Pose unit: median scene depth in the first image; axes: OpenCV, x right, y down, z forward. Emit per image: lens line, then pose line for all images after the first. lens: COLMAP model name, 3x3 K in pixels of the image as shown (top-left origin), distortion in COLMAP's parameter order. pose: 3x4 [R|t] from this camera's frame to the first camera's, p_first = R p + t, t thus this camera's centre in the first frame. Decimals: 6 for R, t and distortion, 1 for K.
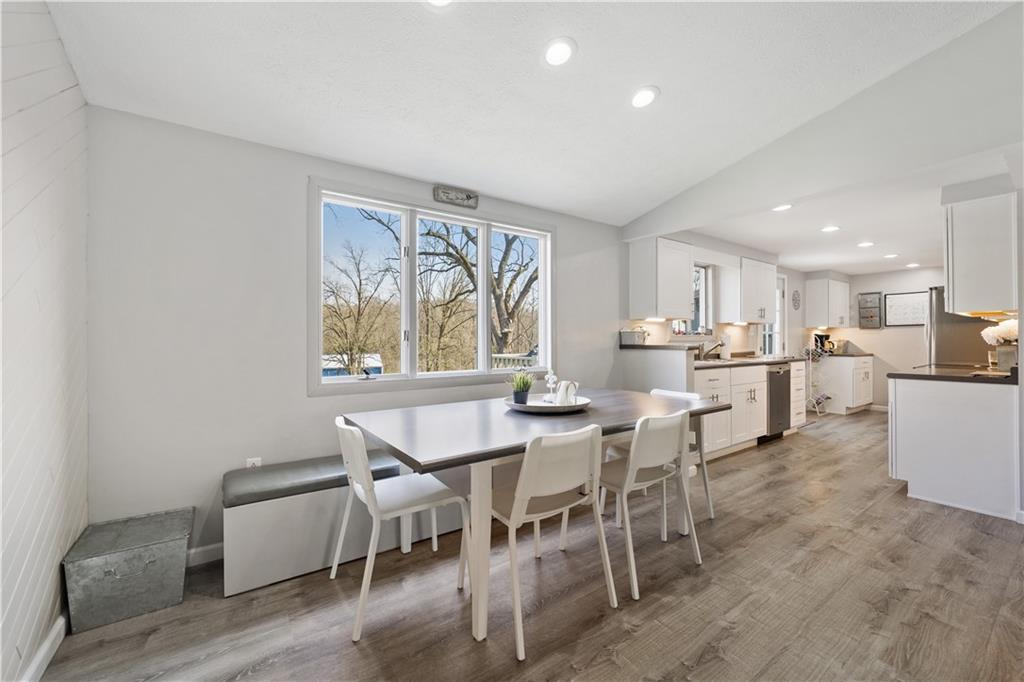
lens RADIAL K [[415.6, 0, 531.4], [0, 415.6, 342.2], [0, 0, 1]] dist [-0.002942, 0.000082]
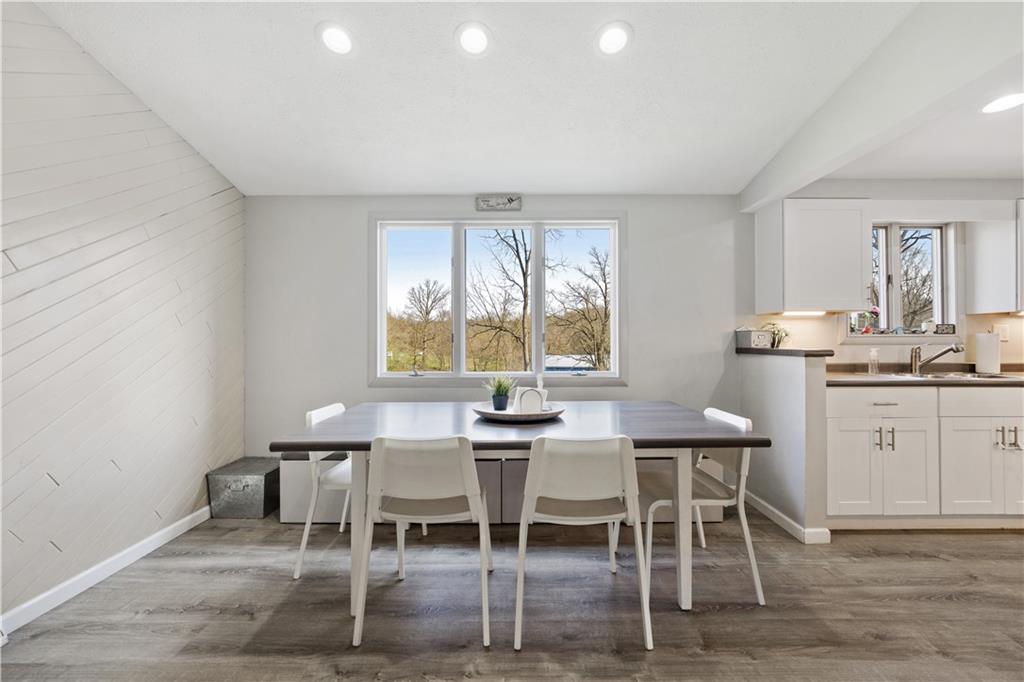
lens RADIAL K [[417.9, 0, 512.0], [0, 417.9, 341.0], [0, 0, 1]] dist [-0.005527, 0.000078]
pose [[0.808454, 0.000080, -0.588559, 0.430472], [-0.003249, 0.999985, -0.004326, -0.002894], [0.588550, 0.005410, 0.808443, 0.175440]]
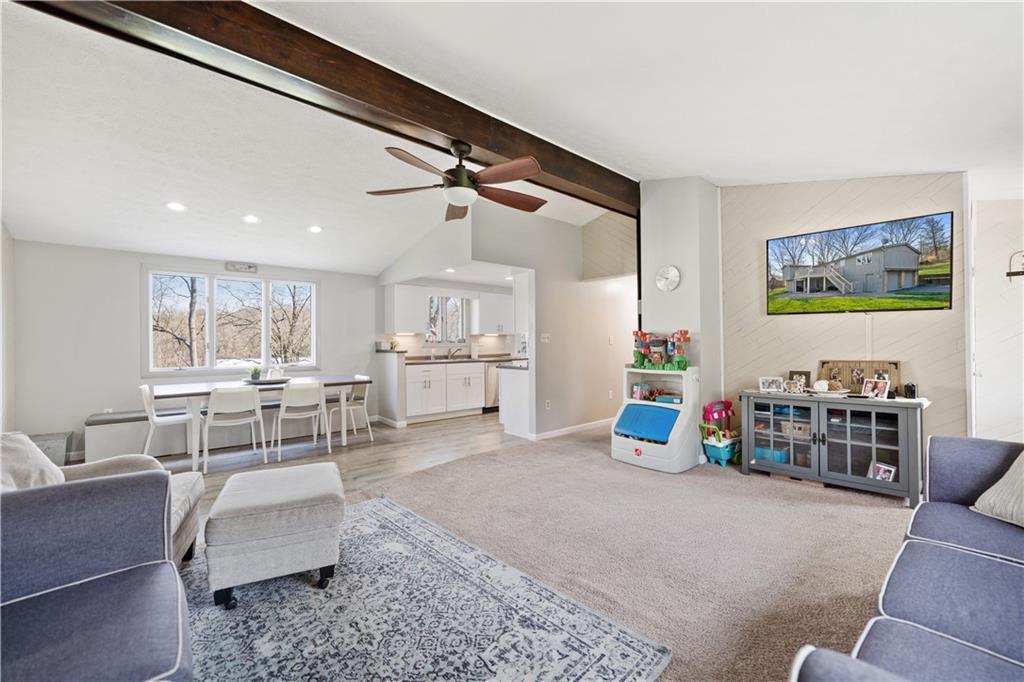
lens RADIAL K [[411.9, 0, 512.0], [0, 411.9, 341.0], [0, 0, 1]] dist [0.000159, 0.000232]
pose [[0.996811, -0.000195, 0.079796, 0.786411], [0.000897, 0.999961, -0.008766, -0.016900], [-0.079791, 0.008810, 0.996773, -0.798548]]
